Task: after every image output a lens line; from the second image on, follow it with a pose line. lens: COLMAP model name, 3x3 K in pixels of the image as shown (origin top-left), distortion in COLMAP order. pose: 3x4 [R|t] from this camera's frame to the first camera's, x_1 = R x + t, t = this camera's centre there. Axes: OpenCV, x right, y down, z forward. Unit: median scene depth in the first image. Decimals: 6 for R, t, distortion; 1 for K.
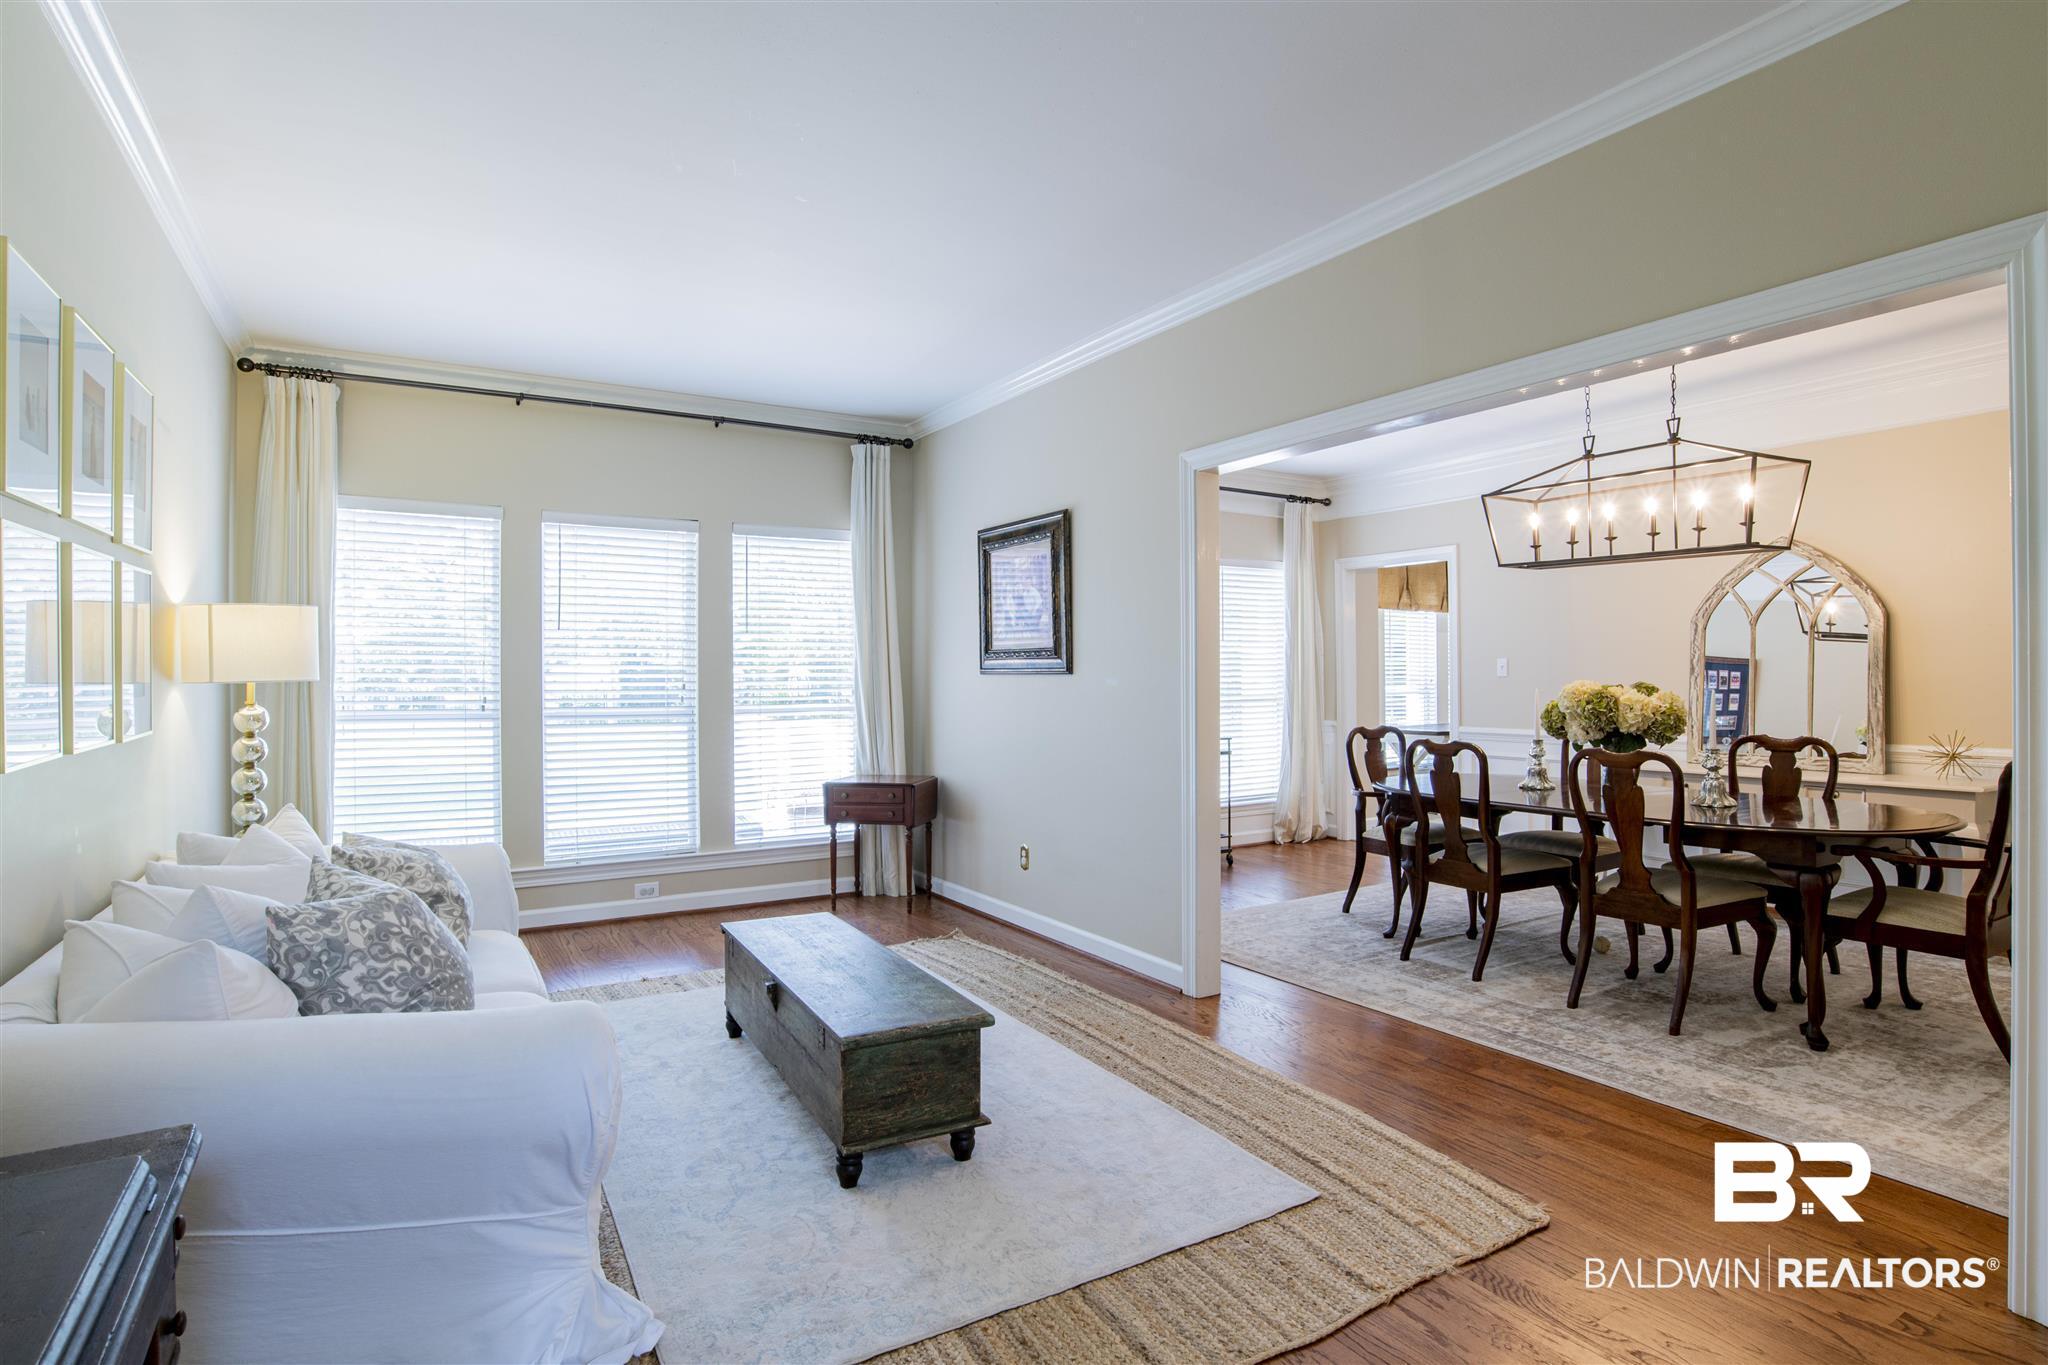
lens RADIAL K [[1018.7, 0, 1031.7], [0, 1018.7, 675.0], [0, 0, 1]] dist [-0.030078, 0.000055]
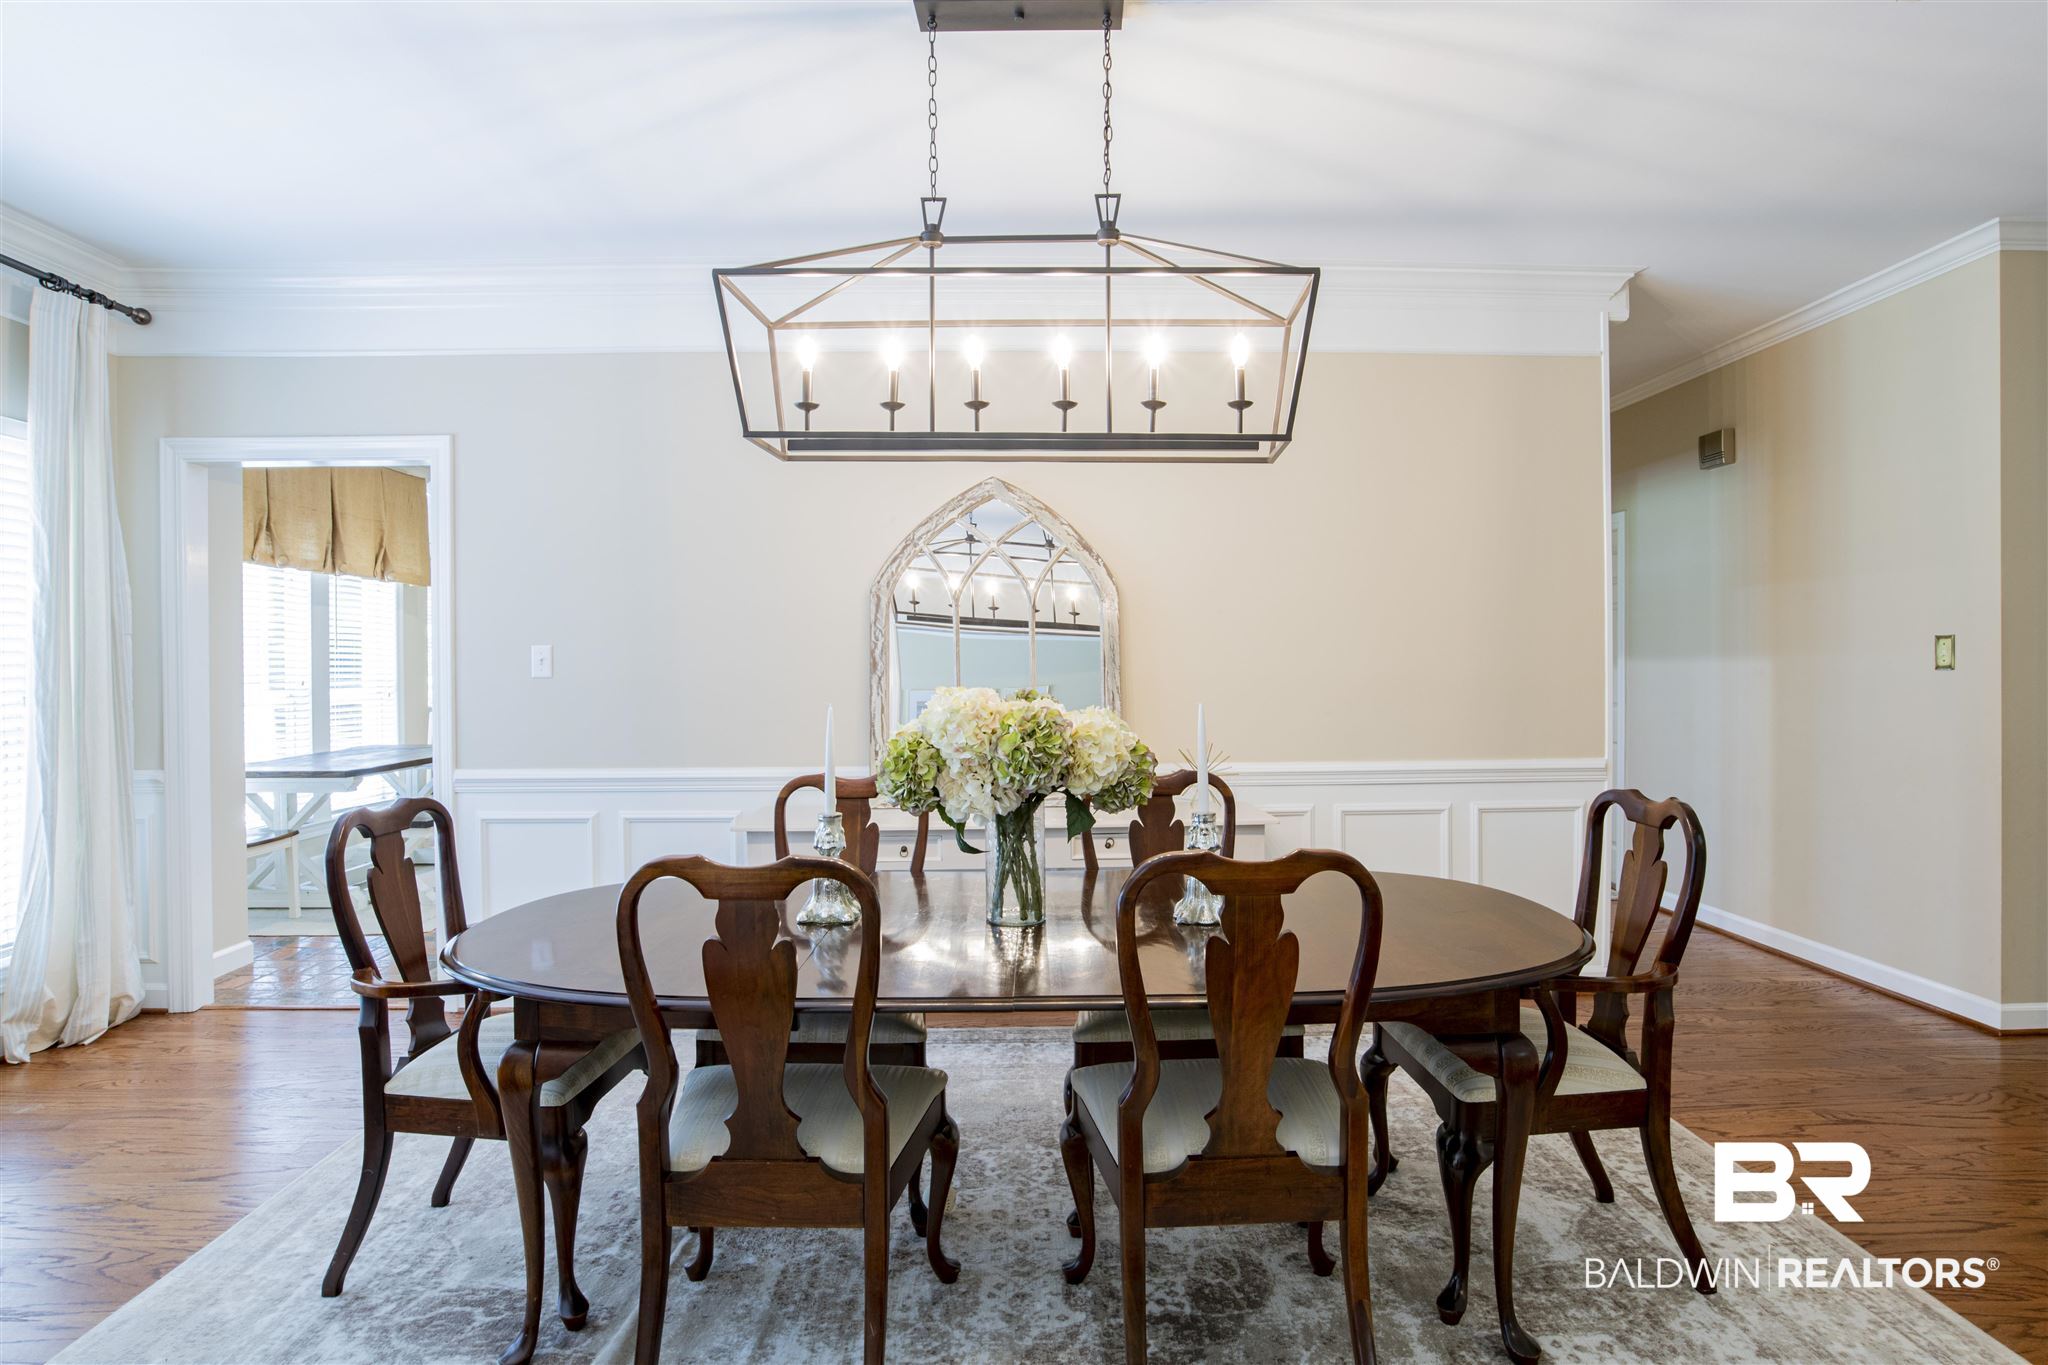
lens RADIAL K [[1118.9, 0, 1056.6], [0, 1118.9, 672.8], [0, 0, 1]] dist [-0.061367, 0.026066]
pose [[0.491797, 0.000054, 0.870710, 0.086168], [0.001197, 0.999999, -0.000738, -0.000651], [-0.870709, 0.001405, 0.491797, 0.555470]]
